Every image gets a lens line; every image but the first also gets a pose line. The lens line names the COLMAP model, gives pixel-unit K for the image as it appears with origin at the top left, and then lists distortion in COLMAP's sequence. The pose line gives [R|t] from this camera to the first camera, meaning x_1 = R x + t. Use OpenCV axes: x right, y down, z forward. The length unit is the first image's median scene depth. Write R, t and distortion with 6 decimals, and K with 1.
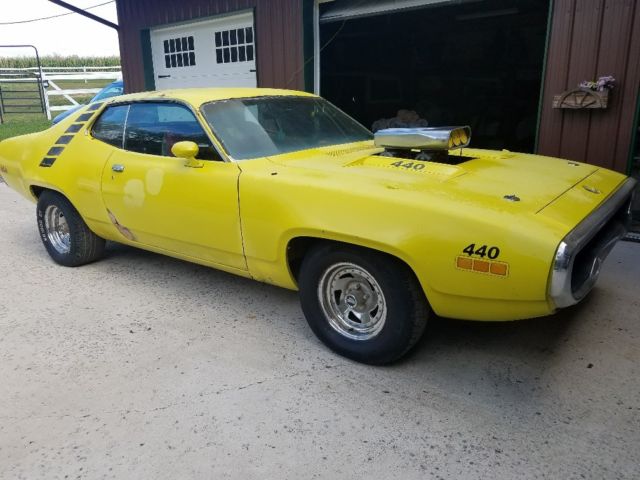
lens RADIAL K [[502.3, 0, 320.0], [0, 502.3, 240.0], [0, 0, 1]] dist [0.184784, -0.388275]
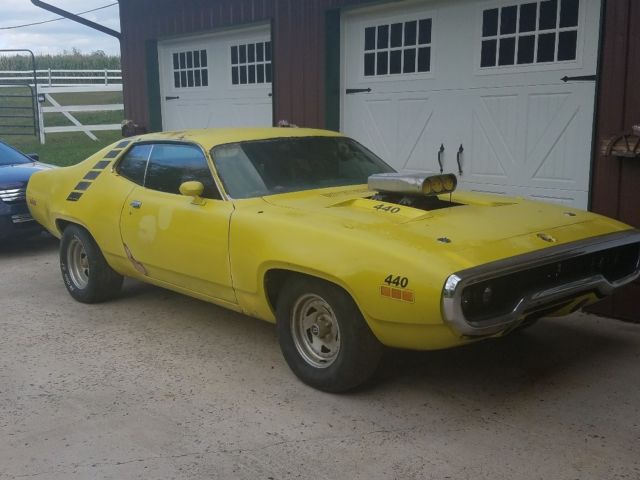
lens RADIAL K [[774.1, 0, 320.0], [0, 774.1, 240.0], [0, 0, 1]] dist [0.141724, 0.031449]
pose [[0.980220, 0.038171, -0.194195, 0.326165], [-0.058398, 0.993320, -0.099522, 0.078330], [0.189098, 0.108894, 0.975902, -0.541902]]
